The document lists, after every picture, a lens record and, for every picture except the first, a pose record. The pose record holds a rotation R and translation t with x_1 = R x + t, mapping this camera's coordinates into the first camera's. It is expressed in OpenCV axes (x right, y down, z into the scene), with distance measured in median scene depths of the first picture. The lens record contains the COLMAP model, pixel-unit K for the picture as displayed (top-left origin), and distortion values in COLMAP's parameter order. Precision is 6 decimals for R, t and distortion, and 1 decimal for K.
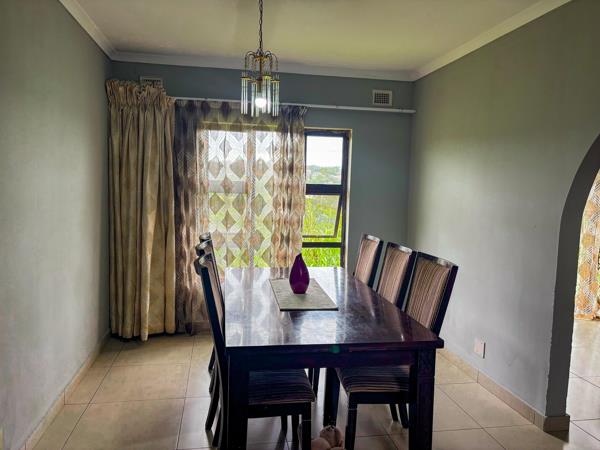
lens RADIAL K [[455.8, 0, 299.9], [0, 455.8, 224.8], [0, 0, 1]] dist [0.041464, -0.022525]
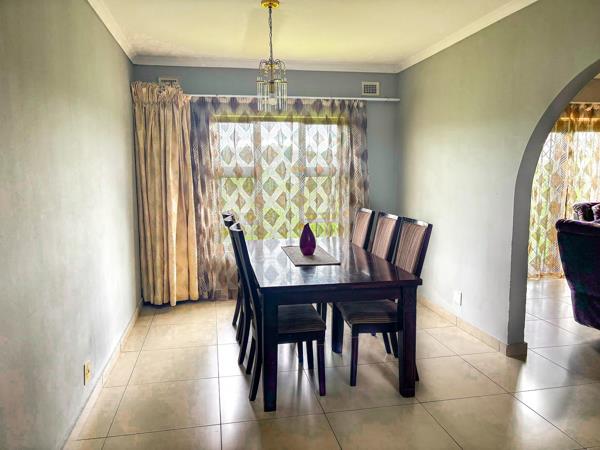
lens RADIAL K [[455.8, 0, 297.4], [0, 455.8, 222.8], [0, 0, 1]] dist [0.041464, -0.022525]
pose [[0.999321, -0.035797, 0.008725, -0.027246], [0.035563, 0.999039, 0.025628, 0.022342], [-0.009634, -0.025301, 0.999633, -0.163897]]
